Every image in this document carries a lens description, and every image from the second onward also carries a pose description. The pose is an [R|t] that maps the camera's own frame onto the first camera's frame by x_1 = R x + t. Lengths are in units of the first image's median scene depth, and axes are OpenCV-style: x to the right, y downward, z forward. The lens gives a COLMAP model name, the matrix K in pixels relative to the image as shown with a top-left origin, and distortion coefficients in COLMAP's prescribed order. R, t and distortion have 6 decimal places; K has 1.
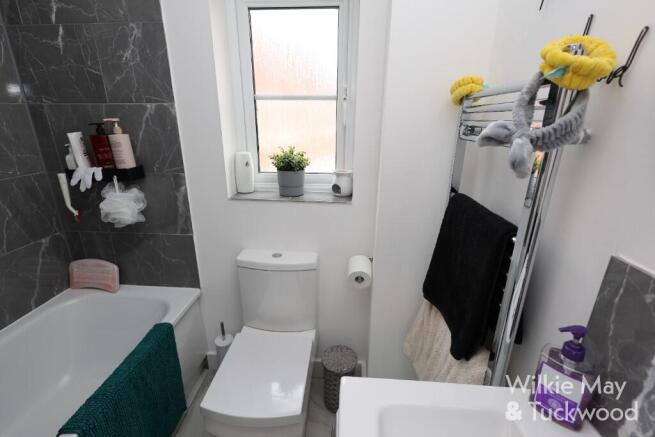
lens RADIAL K [[304.1, 0, 324.7], [0, 304.1, 220.8], [0, 0, 1]] dist [-0.001591, -0.000108]
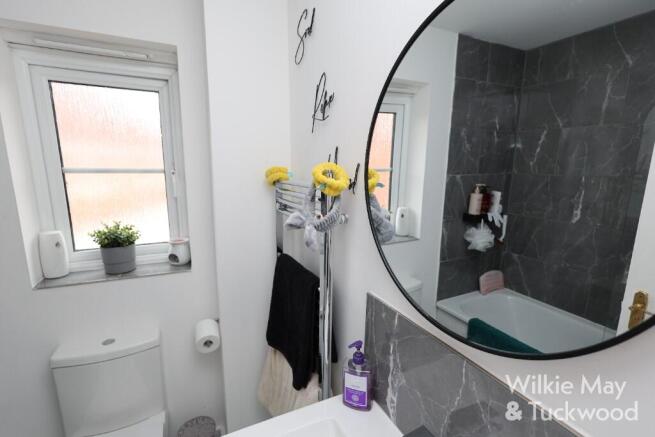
lens RADIAL K [[304.1, 0, 324.7], [0, 304.1, 220.8], [0, 0, 1]] dist [-0.001591, -0.000108]
pose [[0.865108, -0.087680, 0.493863, -0.017257], [0.154994, 0.983146, -0.096957, -0.057725], [-0.477038, 0.160424, 0.864117, -0.155505]]
